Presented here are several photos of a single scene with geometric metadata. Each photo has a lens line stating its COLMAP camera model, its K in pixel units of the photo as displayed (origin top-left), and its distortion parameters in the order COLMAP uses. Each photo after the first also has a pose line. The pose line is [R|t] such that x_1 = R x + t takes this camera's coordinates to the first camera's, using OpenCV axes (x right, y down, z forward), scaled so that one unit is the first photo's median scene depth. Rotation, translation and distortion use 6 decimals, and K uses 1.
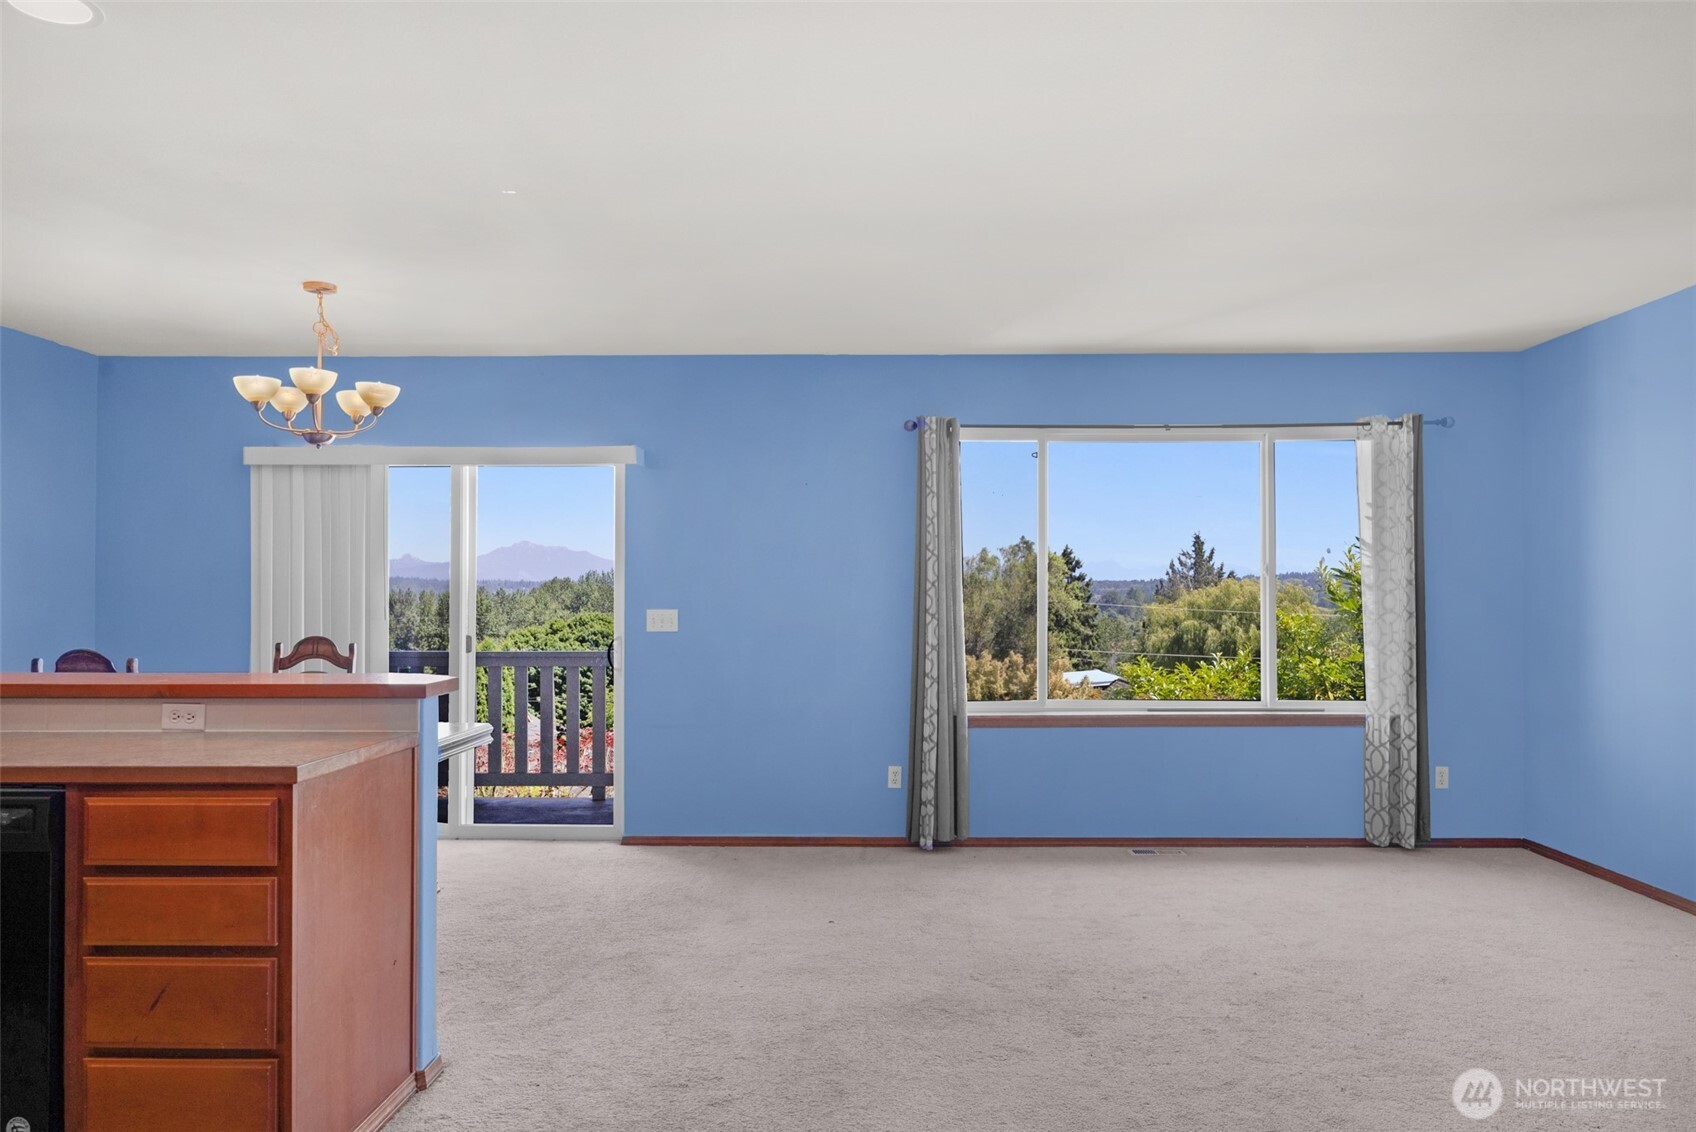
lens RADIAL K [[1170.5, 0, 841.1], [0, 1170.5, 589.1], [0, 0, 1]] dist [-0.009443, -0.003861]
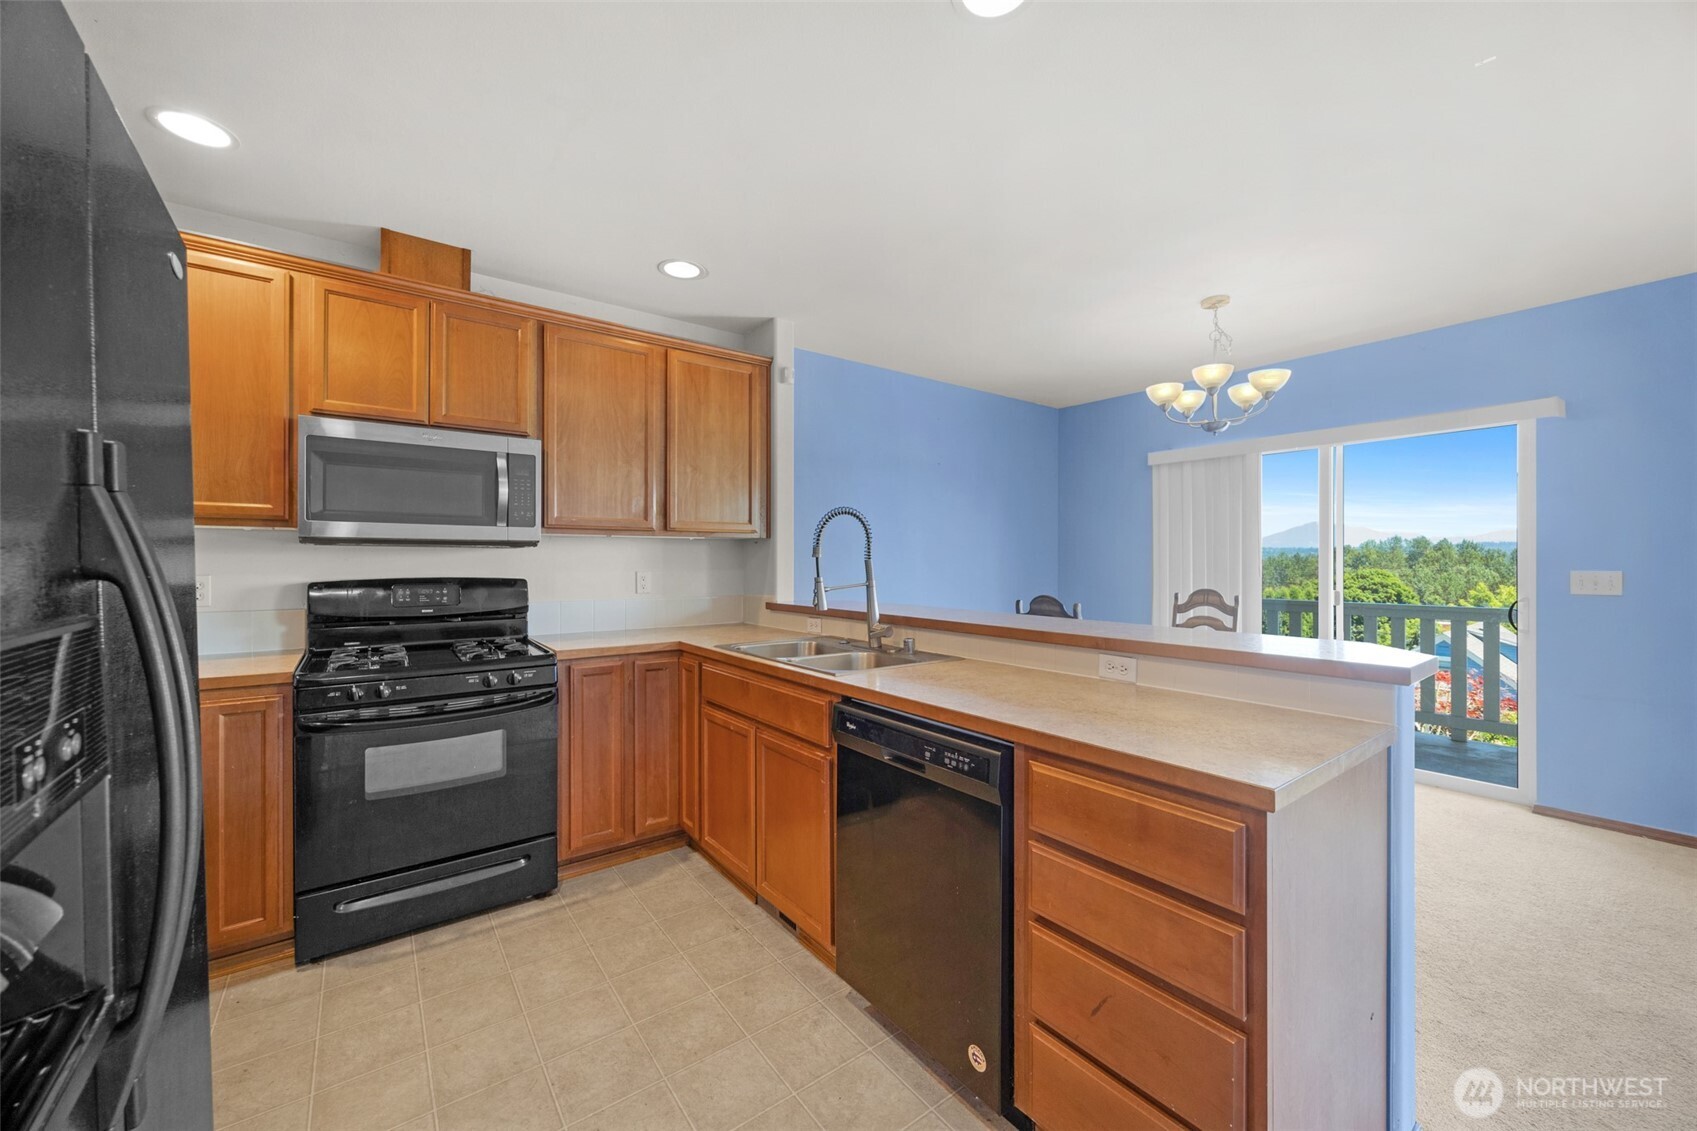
lens RADIAL K [[655.1, 0, 869.0], [0, 655.1, 556.2], [0, 0, 1]] dist [0.001086, 0.000148]
pose [[0.653887, -0.005612, -0.756572, -0.136294], [0.007659, 0.999970, -0.000798, 0.001834], [0.756554, -0.005273, 0.653910, 0.229797]]
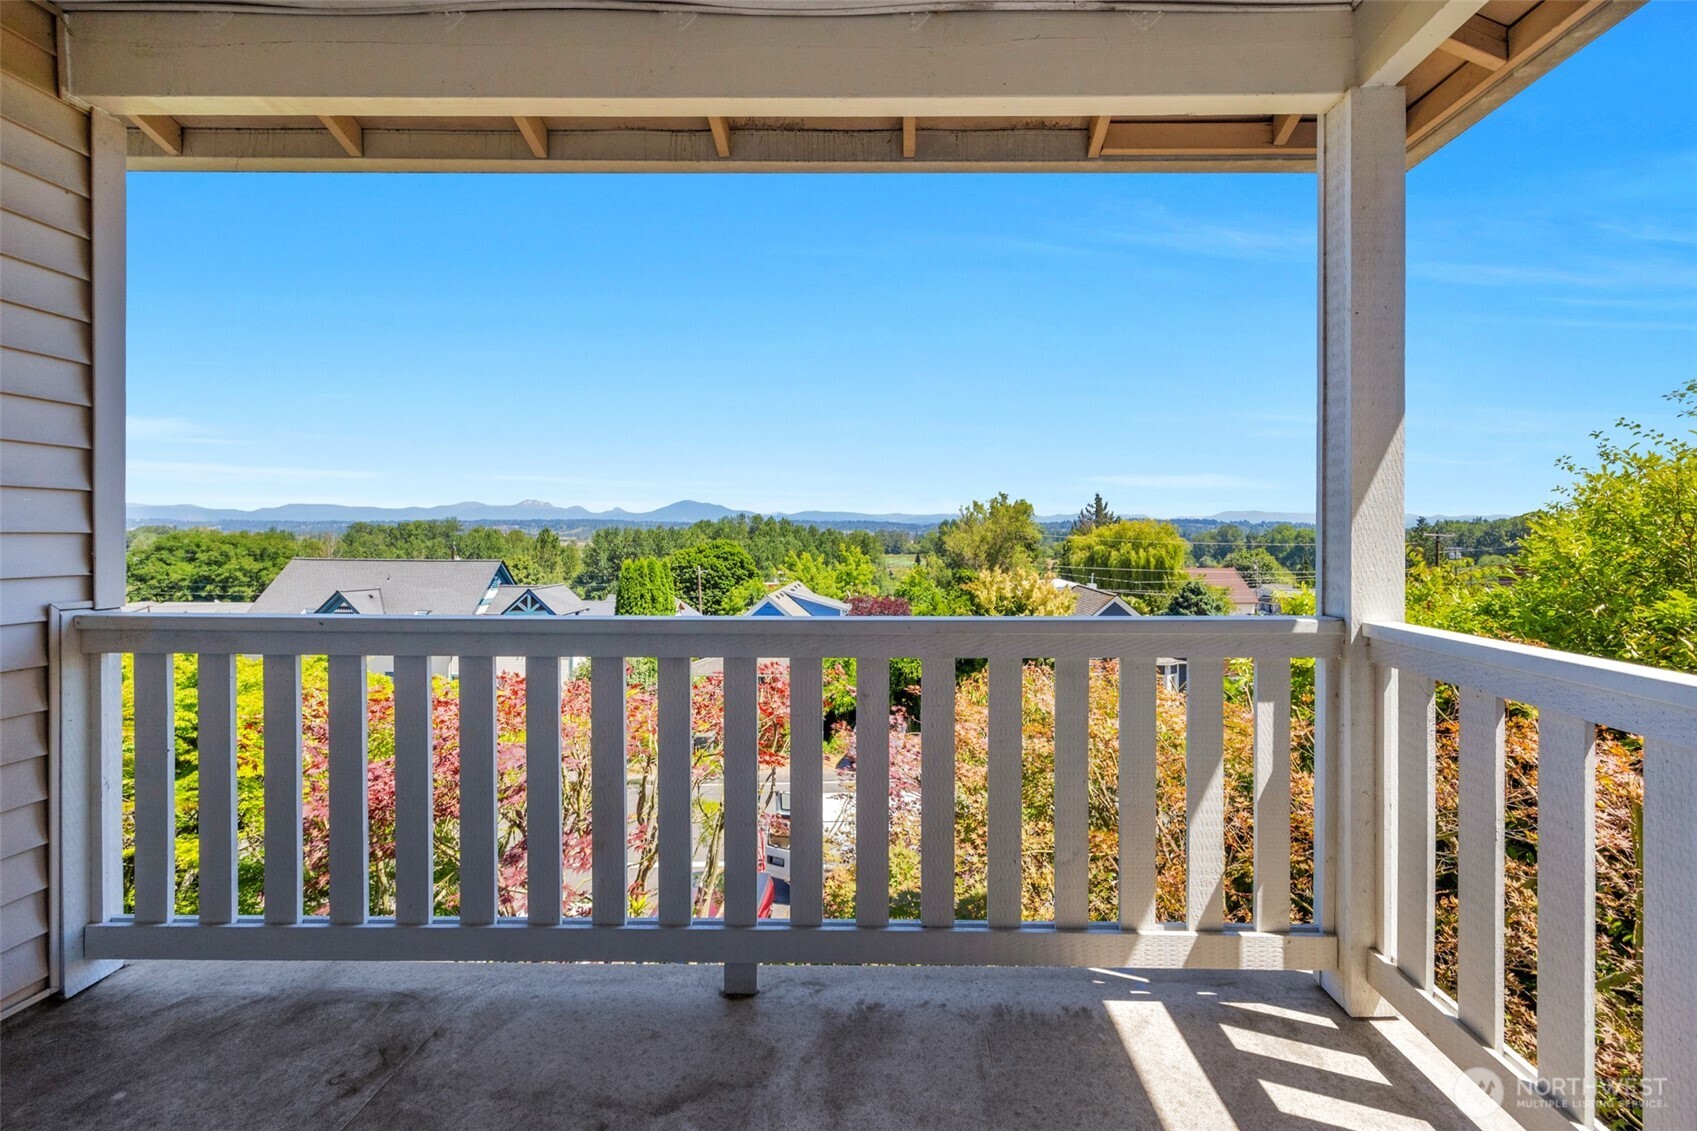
lens RADIAL K [[655.1, 0, 869.0], [0, 655.1, 556.2], [0, 0, 1]] dist [0.001086, 0.000148]
pose [[0.999962, 0.002433, 0.008322, -0.220642], [-0.002791, 0.999057, 0.043317, 0.026212], [-0.008208, -0.043338, 0.999027, 1.036505]]
